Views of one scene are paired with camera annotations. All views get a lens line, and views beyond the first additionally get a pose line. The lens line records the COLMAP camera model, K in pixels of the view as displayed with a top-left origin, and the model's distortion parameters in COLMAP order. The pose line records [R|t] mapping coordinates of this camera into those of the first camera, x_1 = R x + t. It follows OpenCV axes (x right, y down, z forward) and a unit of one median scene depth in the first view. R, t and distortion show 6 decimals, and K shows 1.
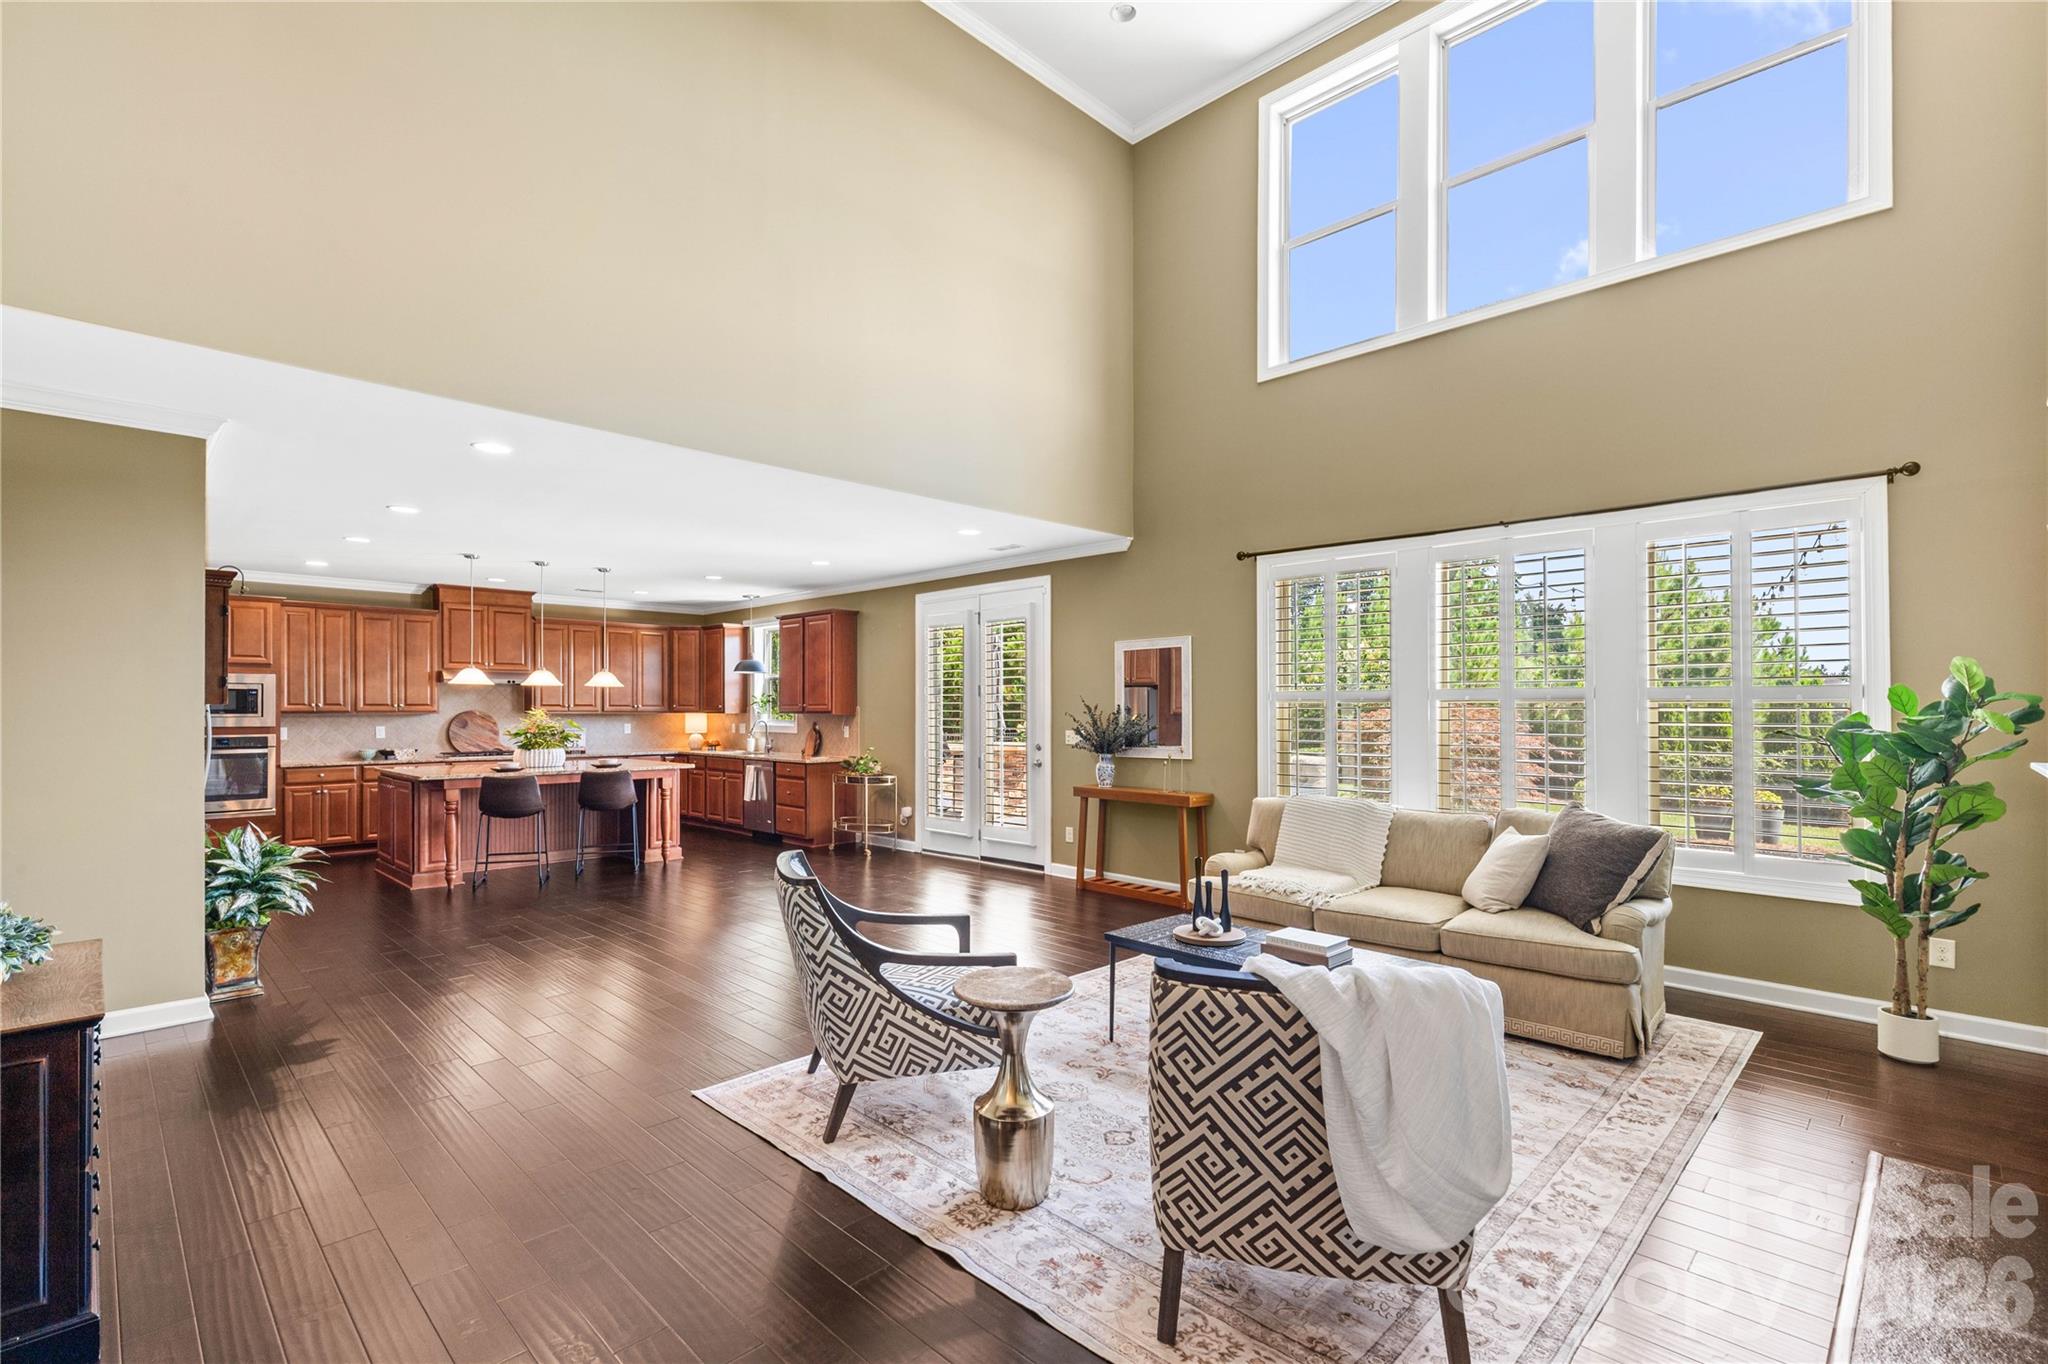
lens RADIAL K [[924.5, 0, 1021.3], [0, 924.5, 701.2], [0, 0, 1]] dist [0.005415, -0.001247]
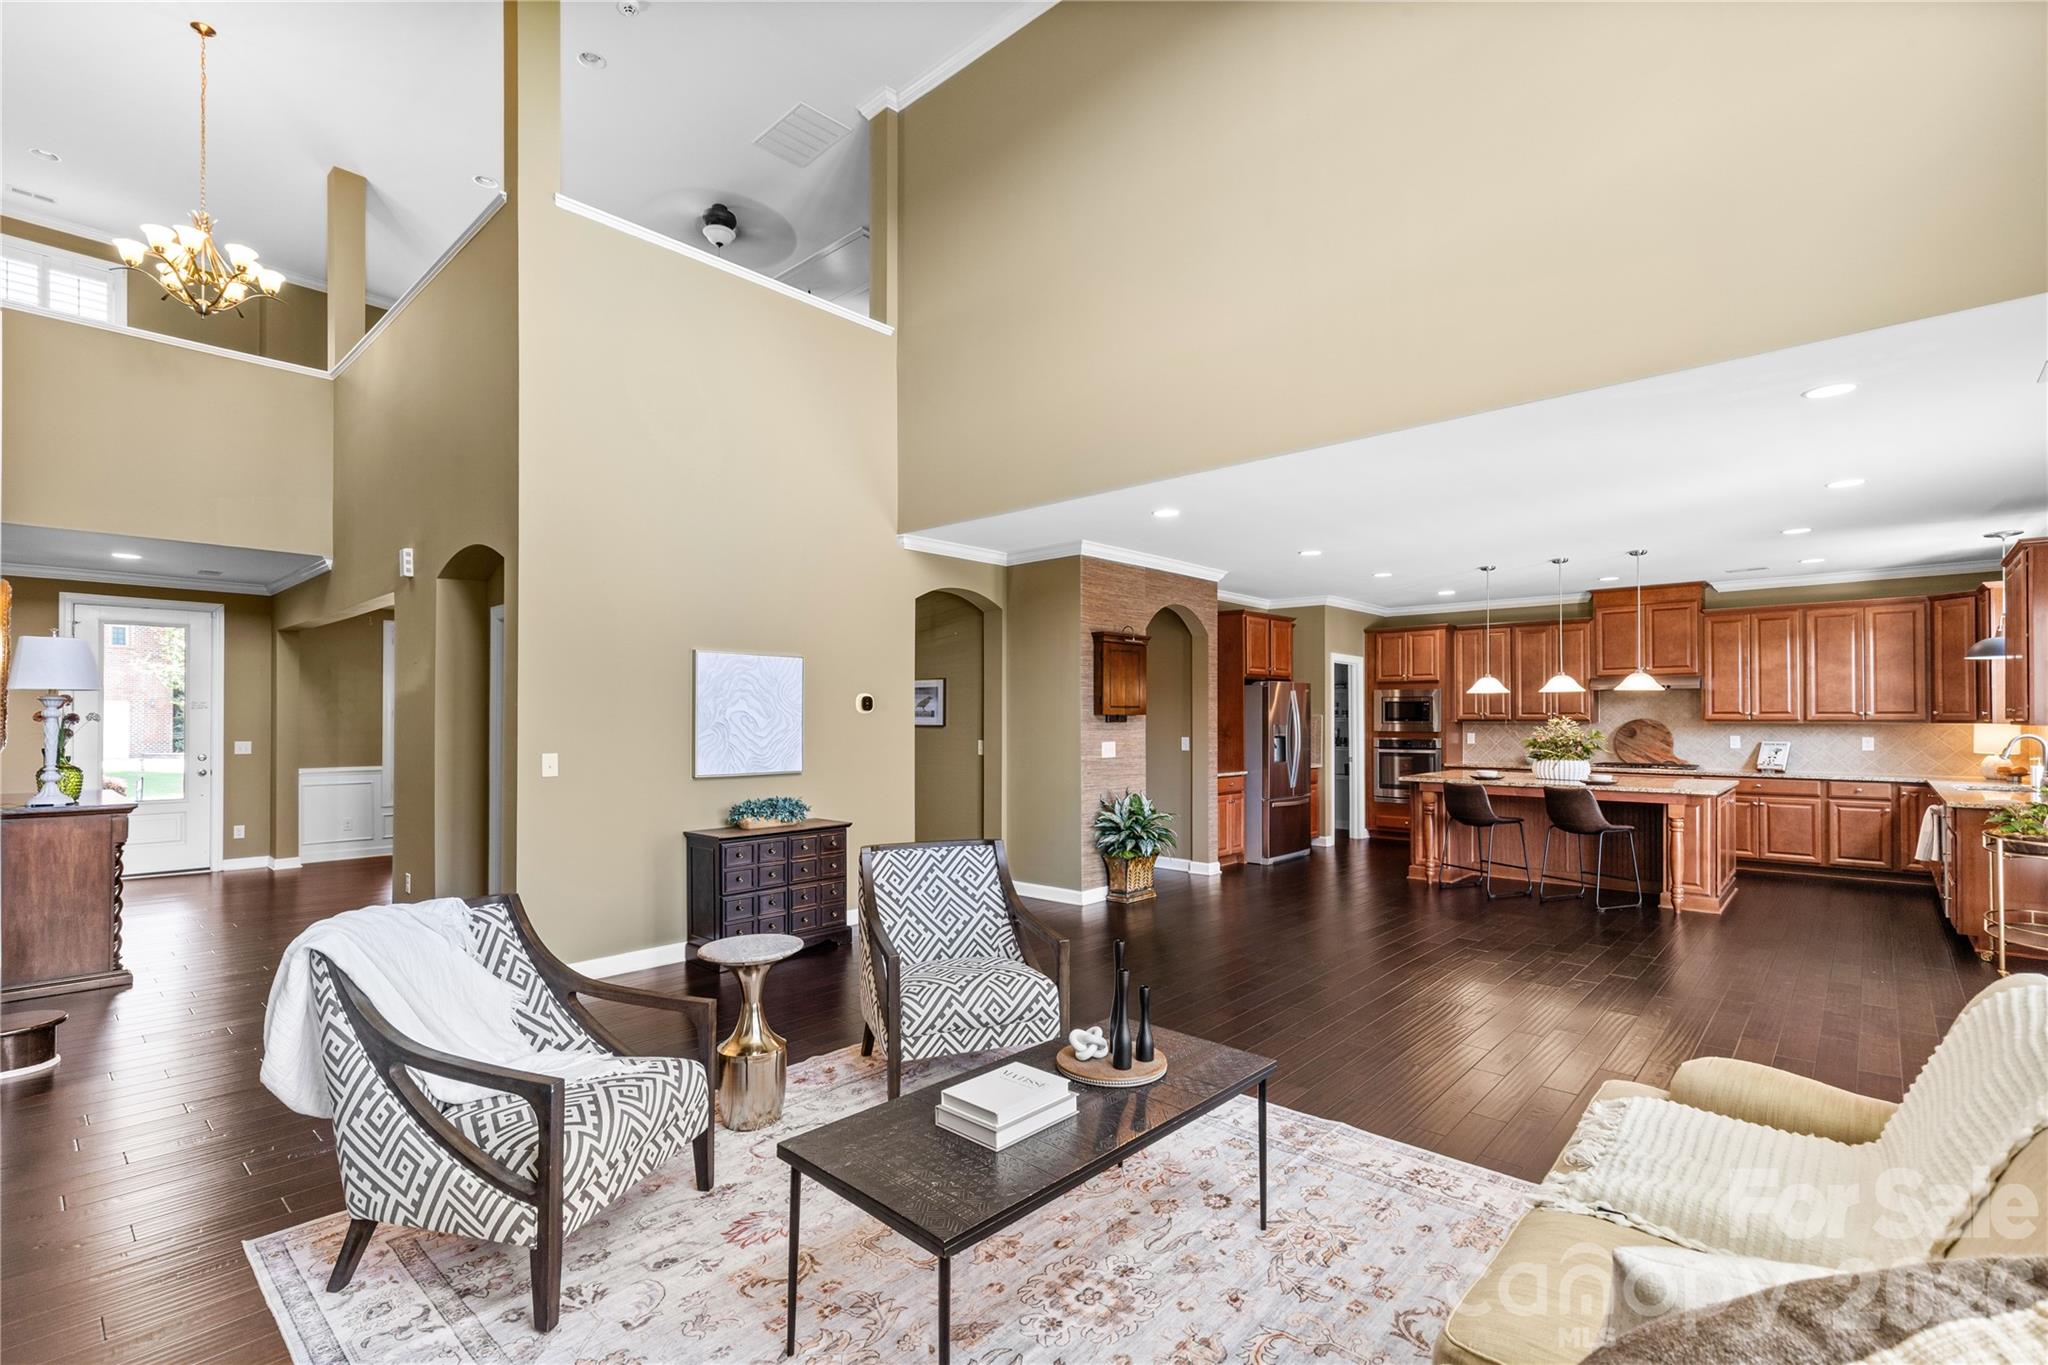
lens RADIAL K [[924.5, 0, 1017.7], [0, 924.5, 709.0], [0, 0, 1]] dist [0.005415, -0.001247]
pose [[0.034977, -0.009178, -0.999346, 0.354265], [0.009144, 0.999919, -0.008863, 0.002850], [0.999346, -0.008828, 0.035058, 0.382002]]
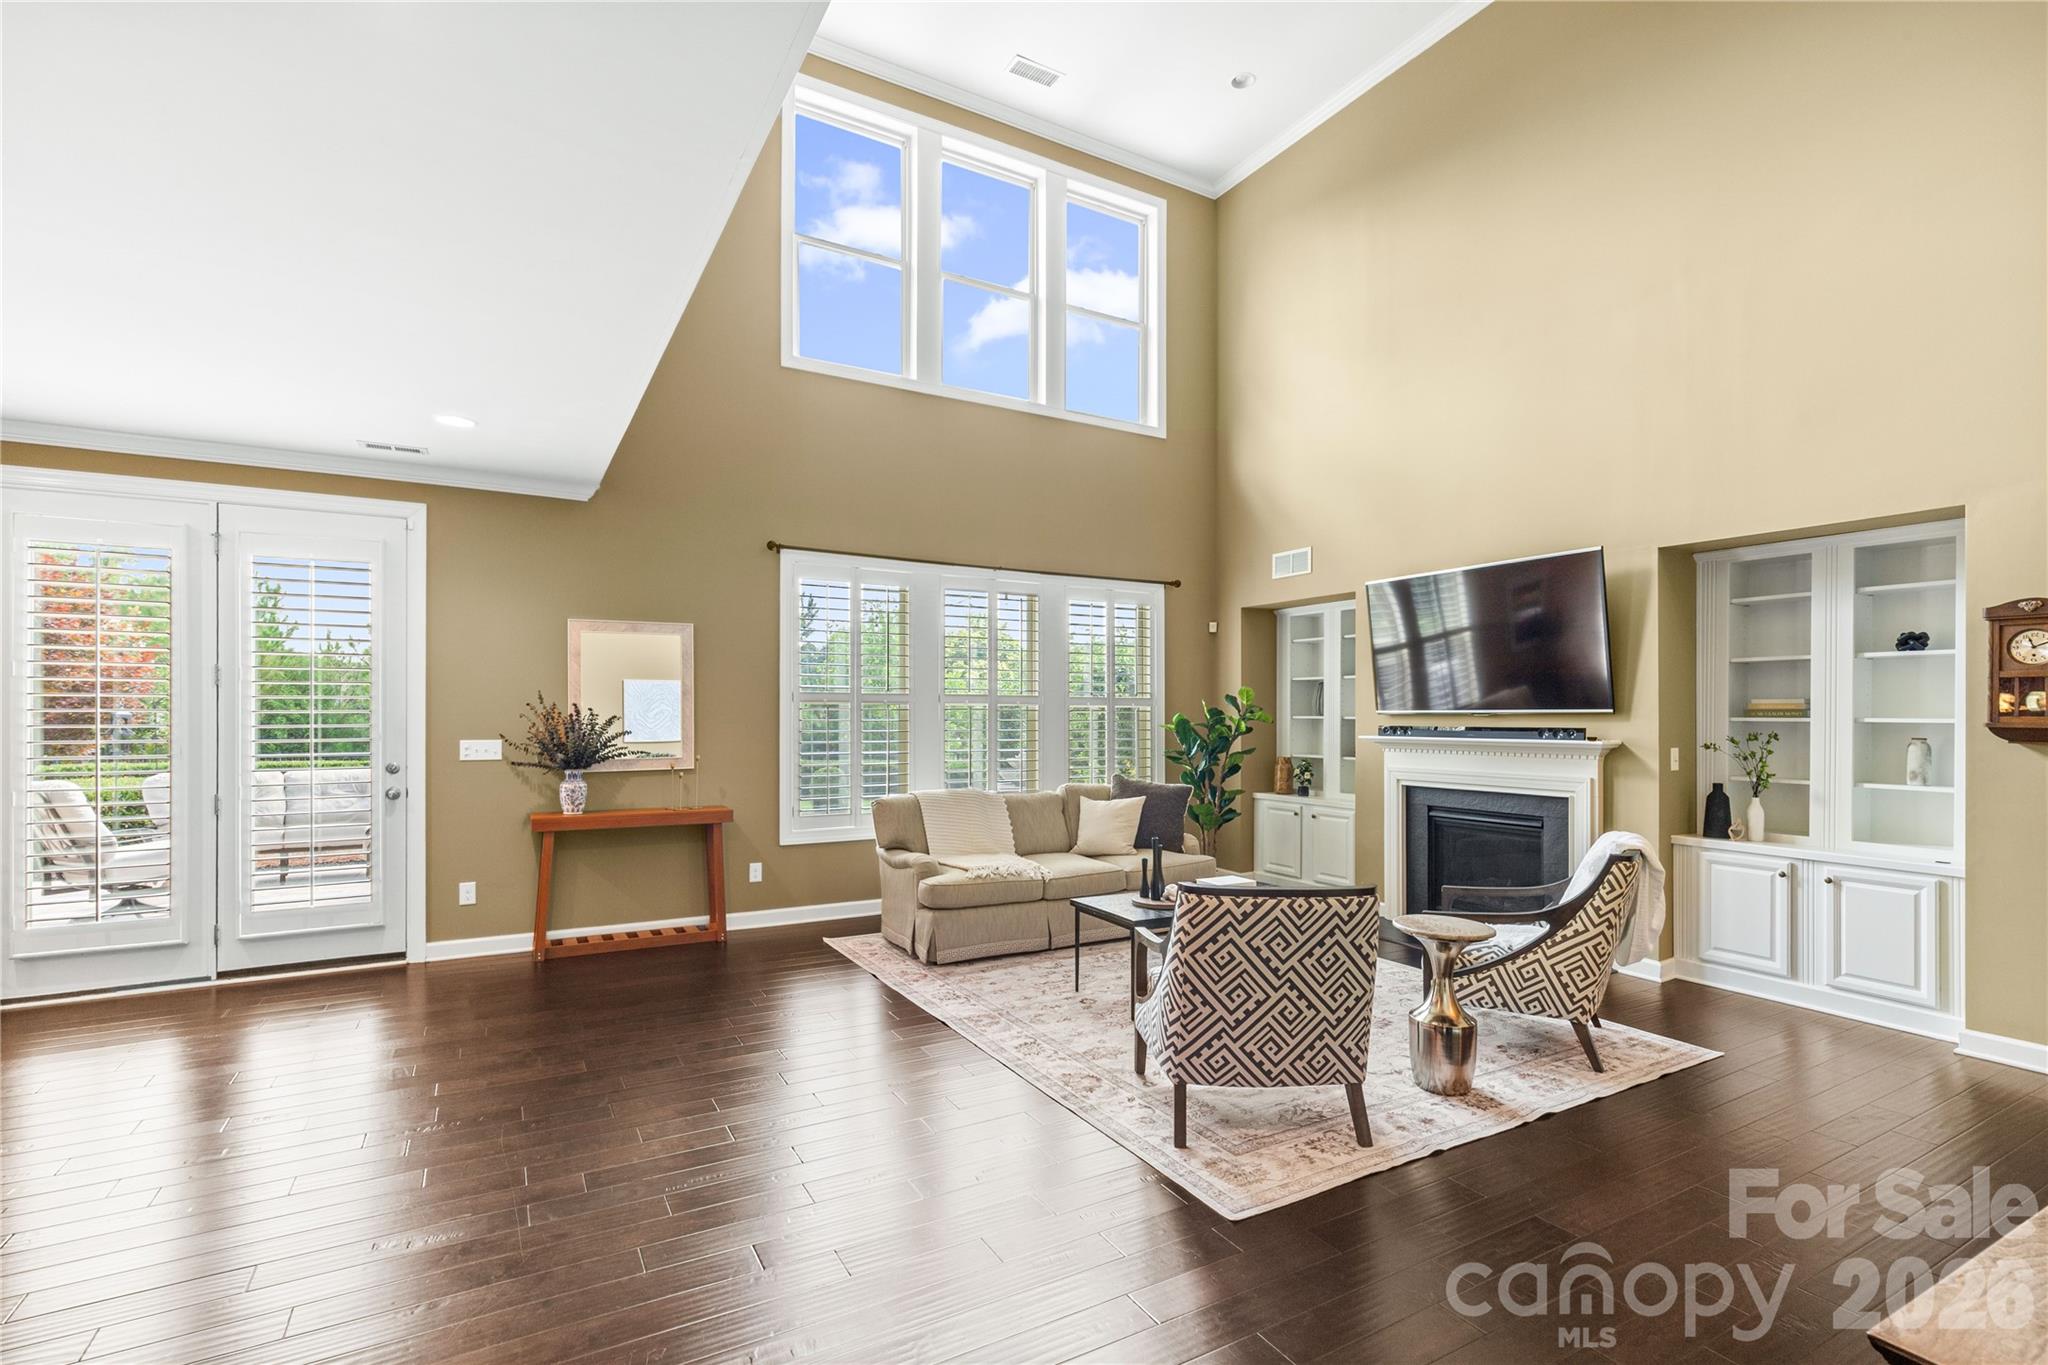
lens RADIAL K [[924.5, 0, 1007.6], [0, 924.5, 715.1], [0, 0, 1]] dist [0.005415, -0.001247]
pose [[0.278424, -0.003149, 0.960453, -0.413779], [-0.012914, 0.999892, 0.007022, 0.002713], [-0.960372, -0.014358, 0.278353, 0.356819]]
